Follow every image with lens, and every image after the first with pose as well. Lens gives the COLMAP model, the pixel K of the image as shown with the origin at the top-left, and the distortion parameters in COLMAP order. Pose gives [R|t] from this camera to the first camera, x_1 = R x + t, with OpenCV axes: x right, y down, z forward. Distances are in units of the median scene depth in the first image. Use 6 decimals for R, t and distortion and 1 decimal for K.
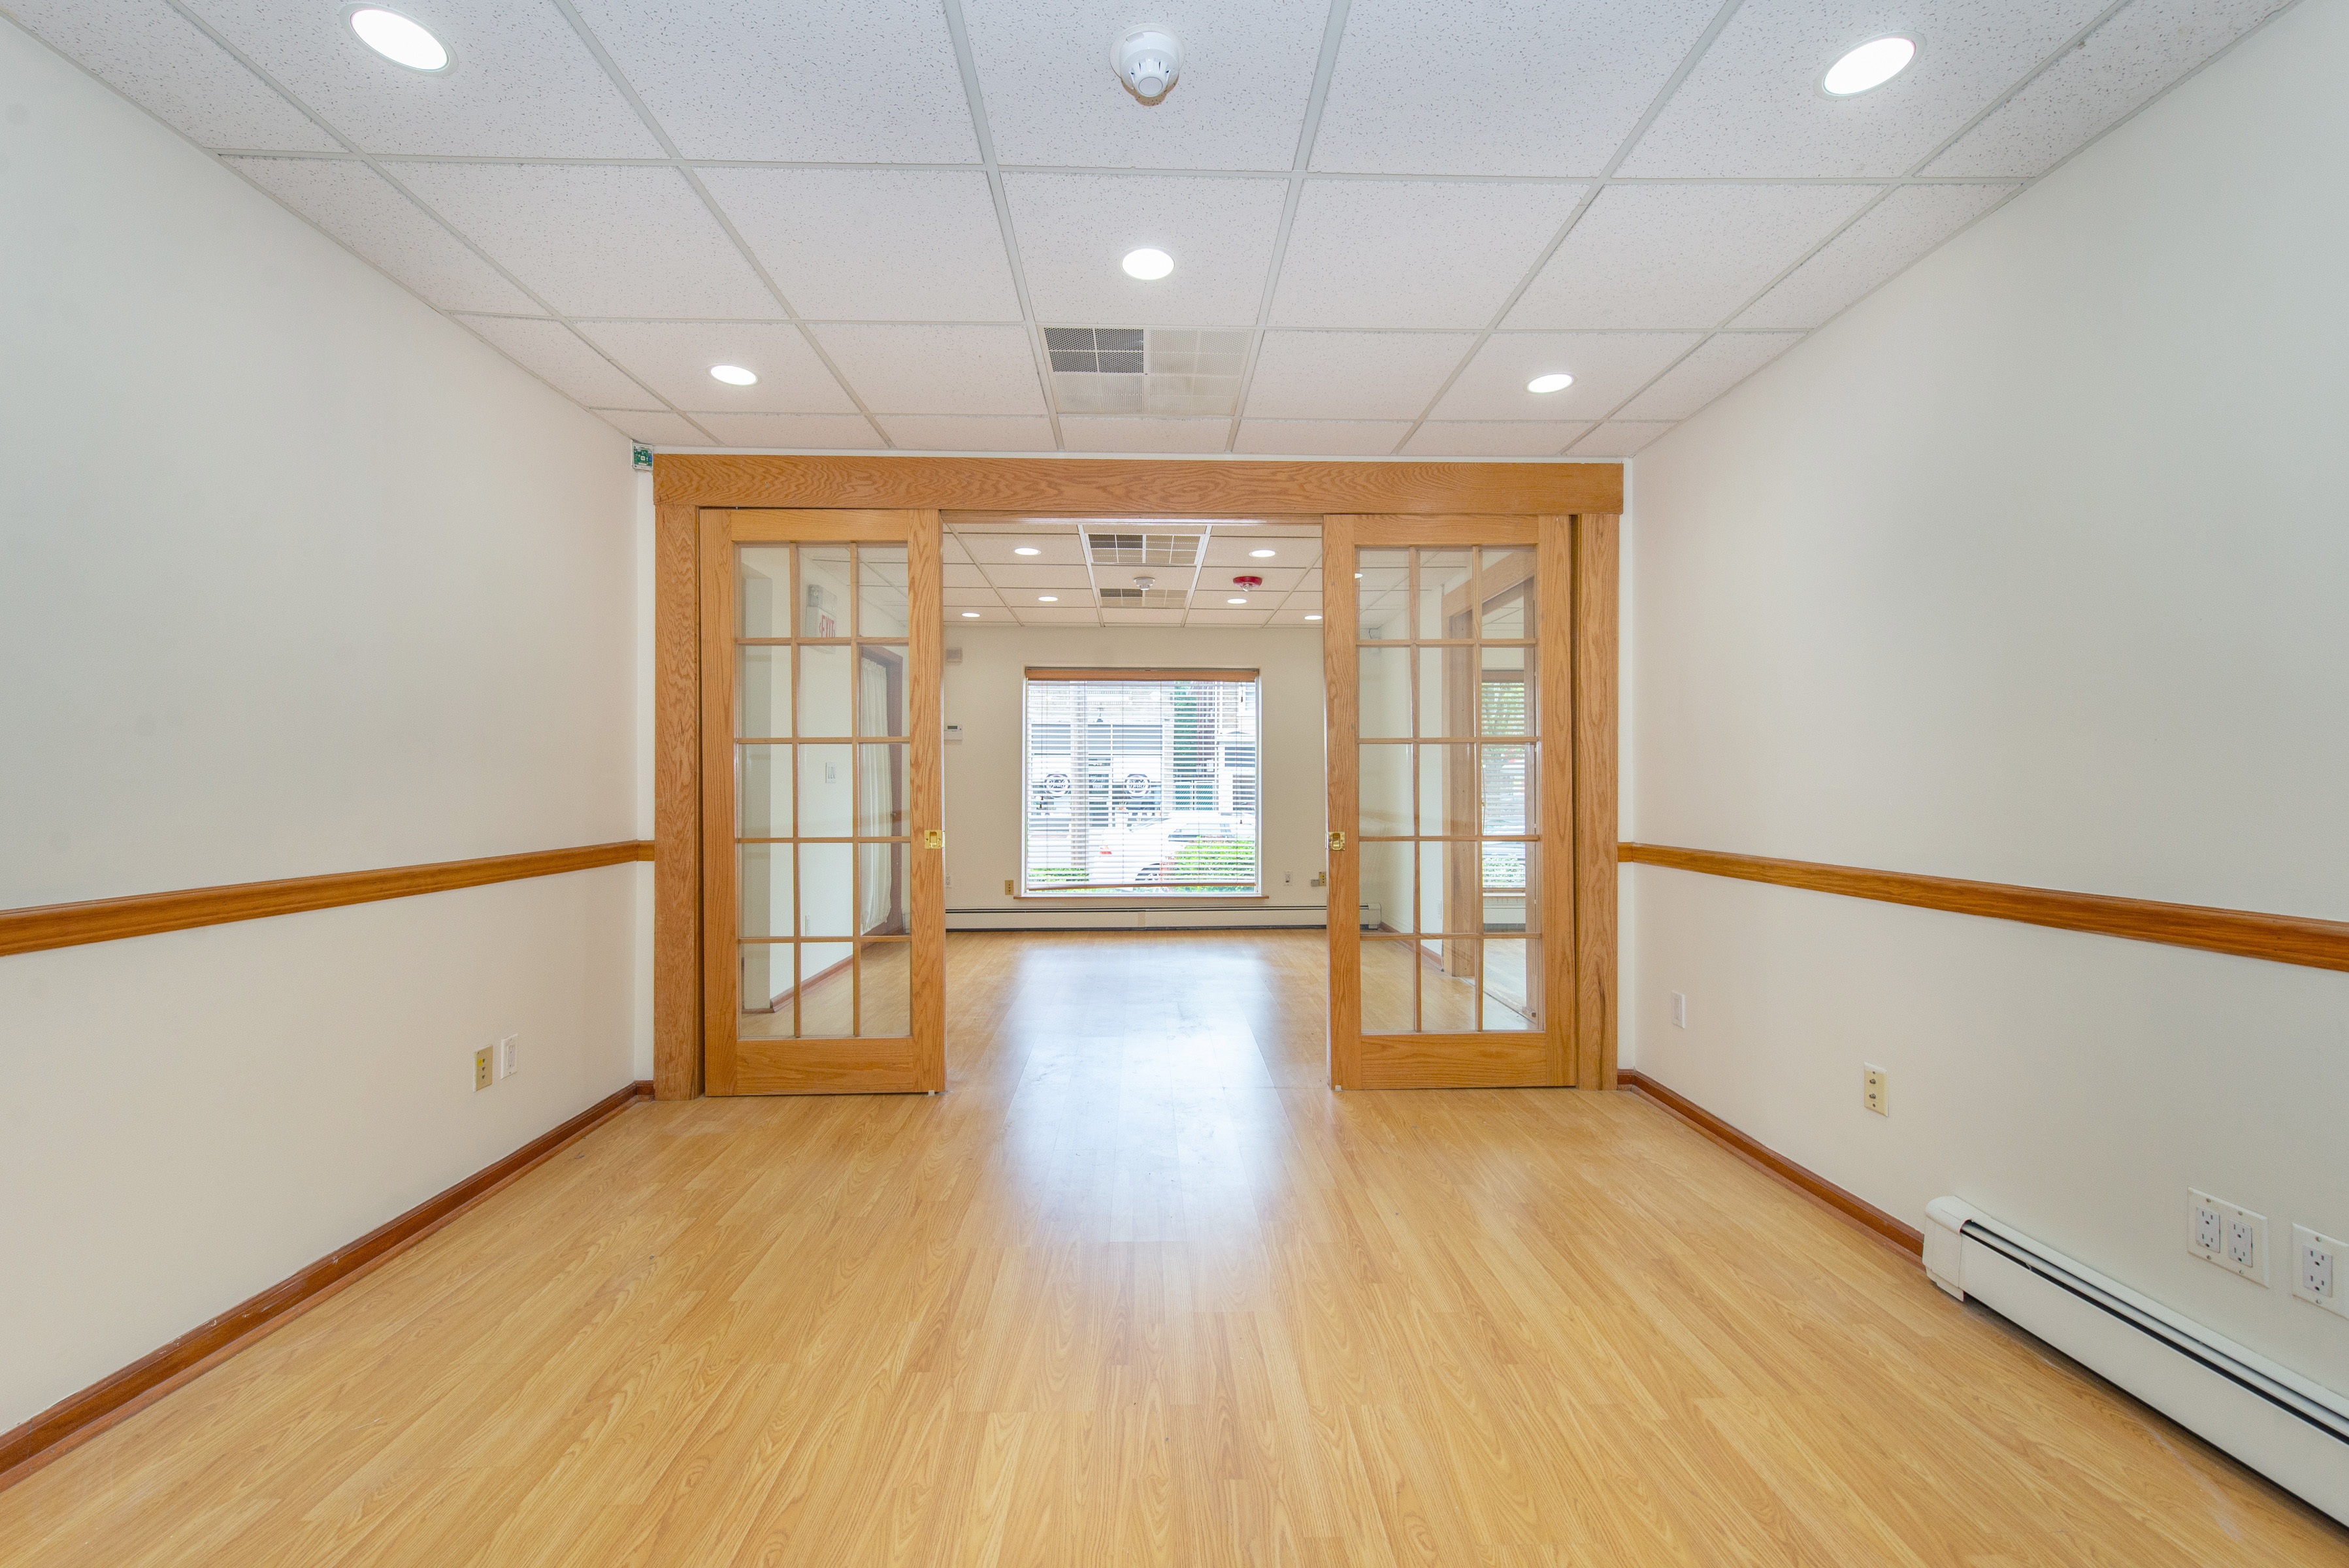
lens RADIAL K [[960.7, 0, 1184.1], [0, 960.7, 783.8], [0, 0, 1]] dist [0.026003, -0.004525]
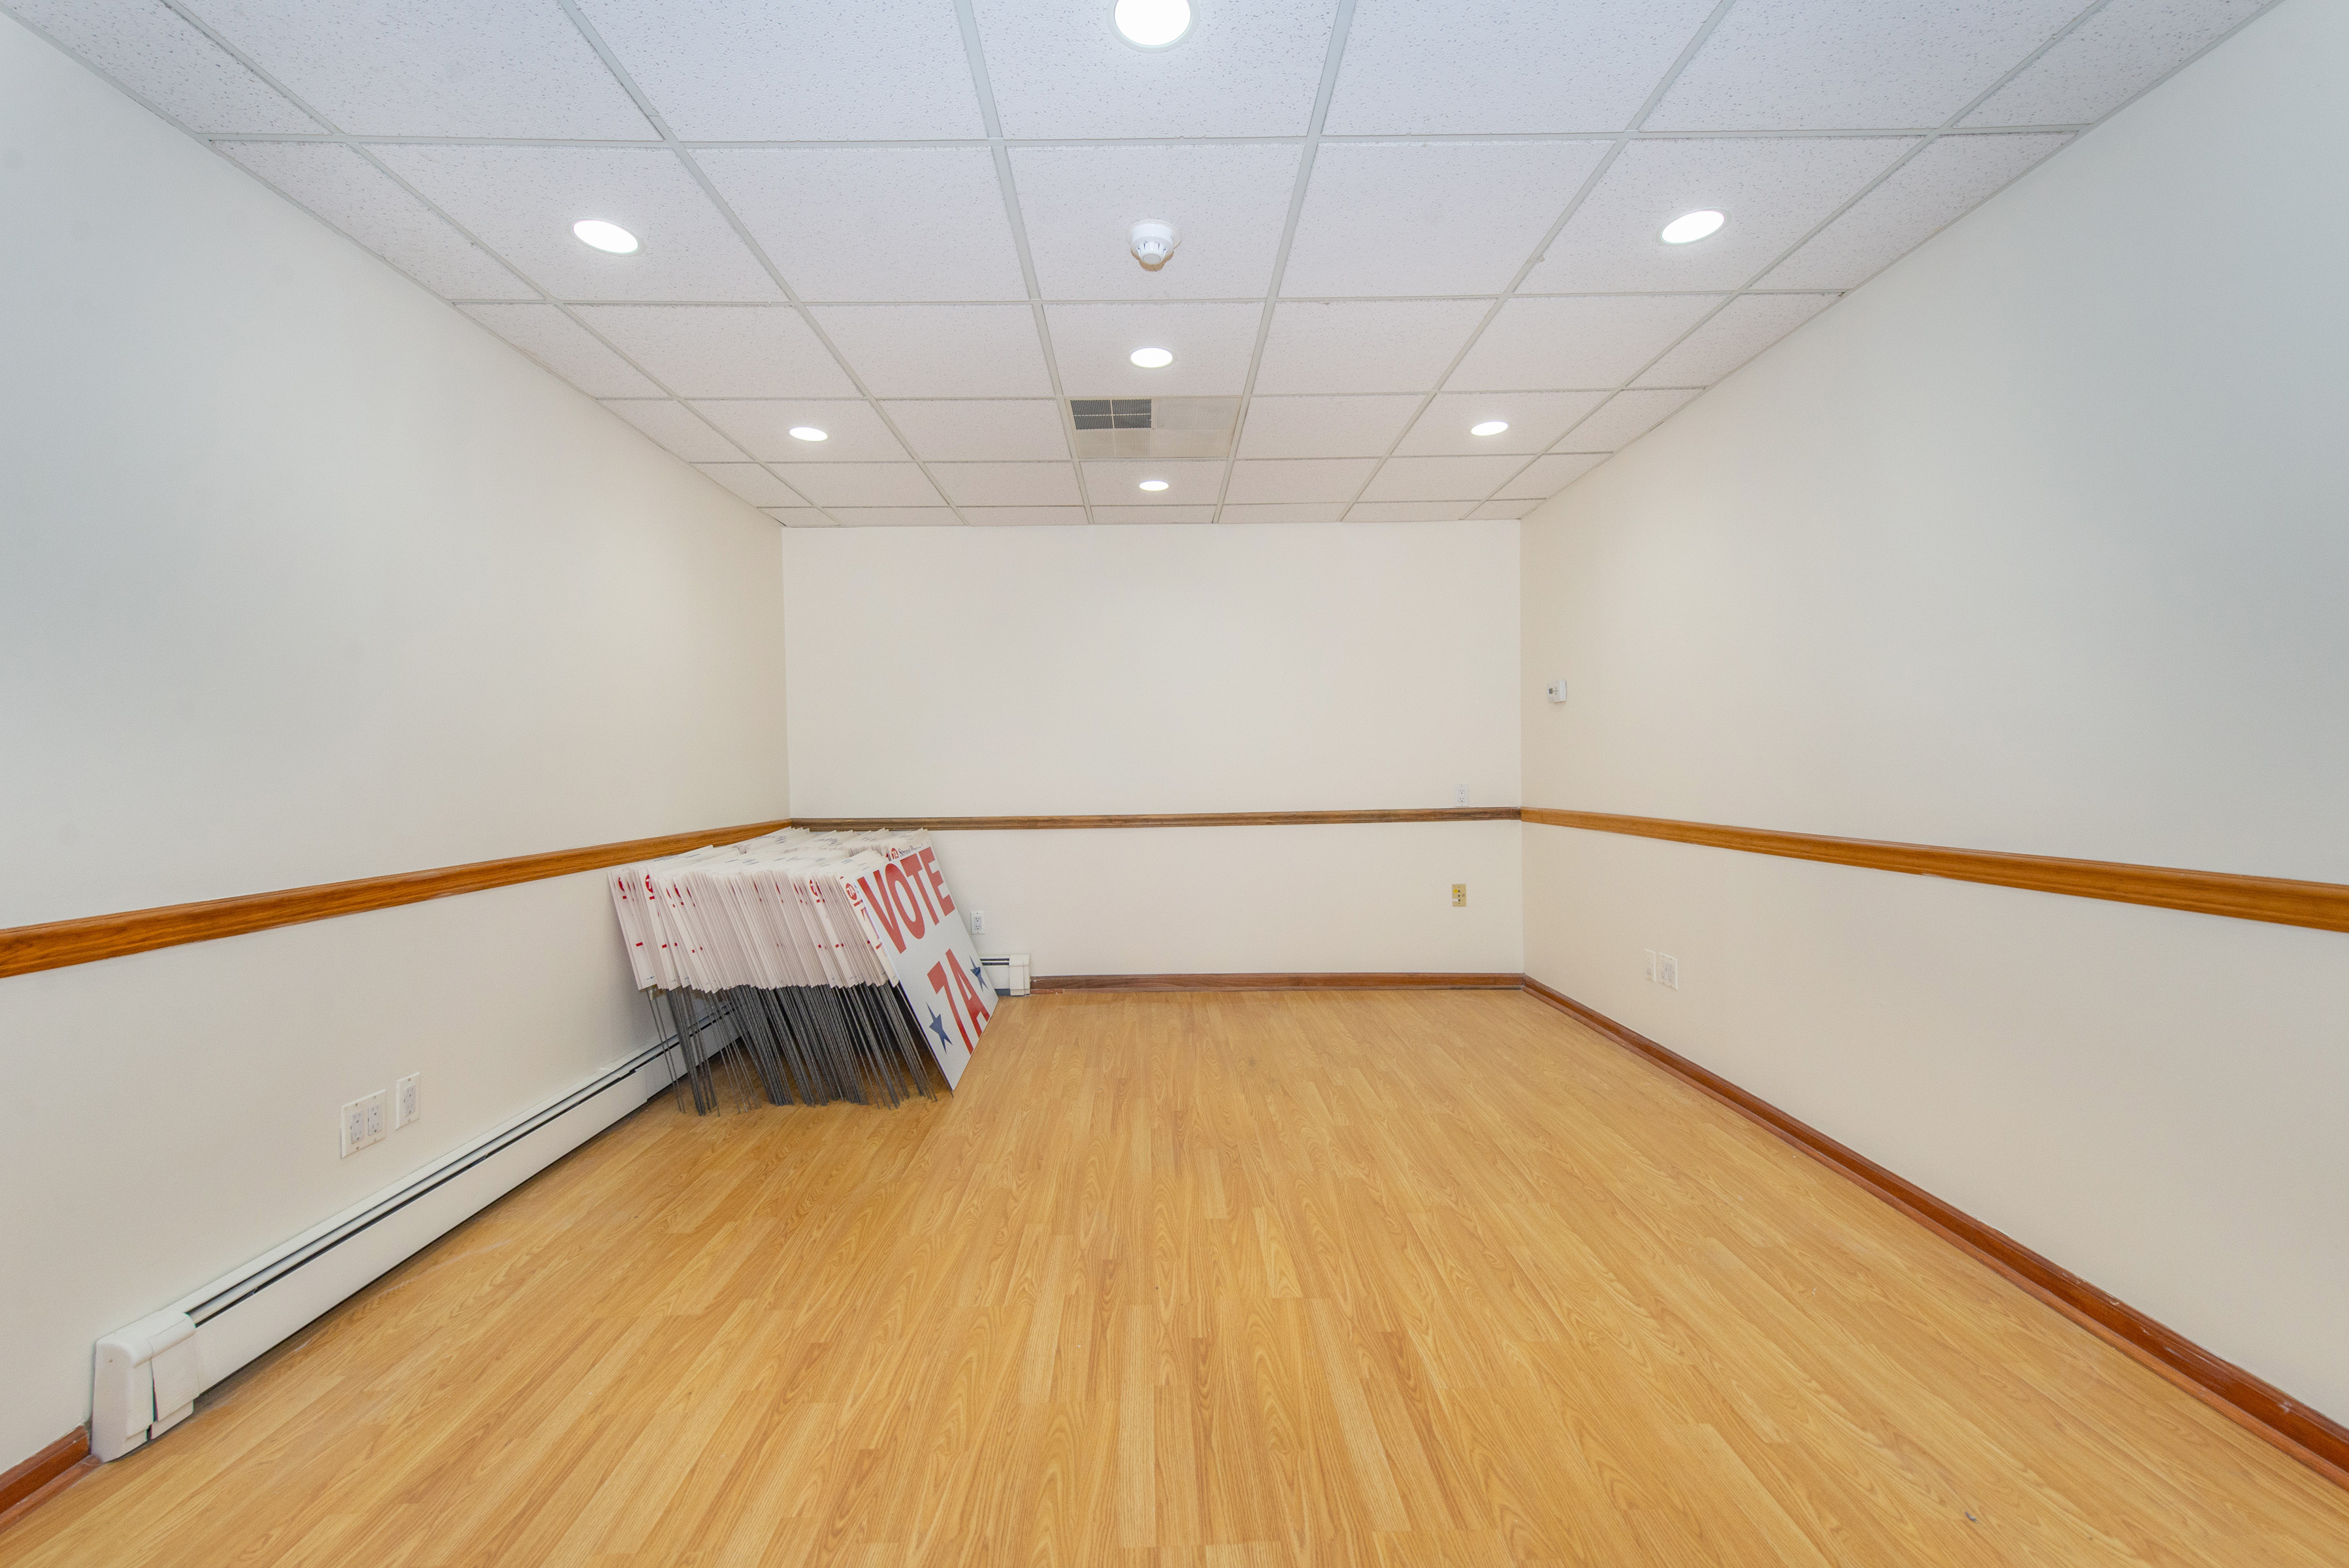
lens RADIAL K [[960.7, 0, 1163.0], [0, 960.7, 764.0], [0, 0, 1]] dist [0.026003, -0.004525]
pose [[-0.999567, 0.016373, 0.024443, -0.065096], [0.016159, 0.999829, -0.008957, -0.000340], [-0.024586, -0.008558, -0.999661, 2.112776]]
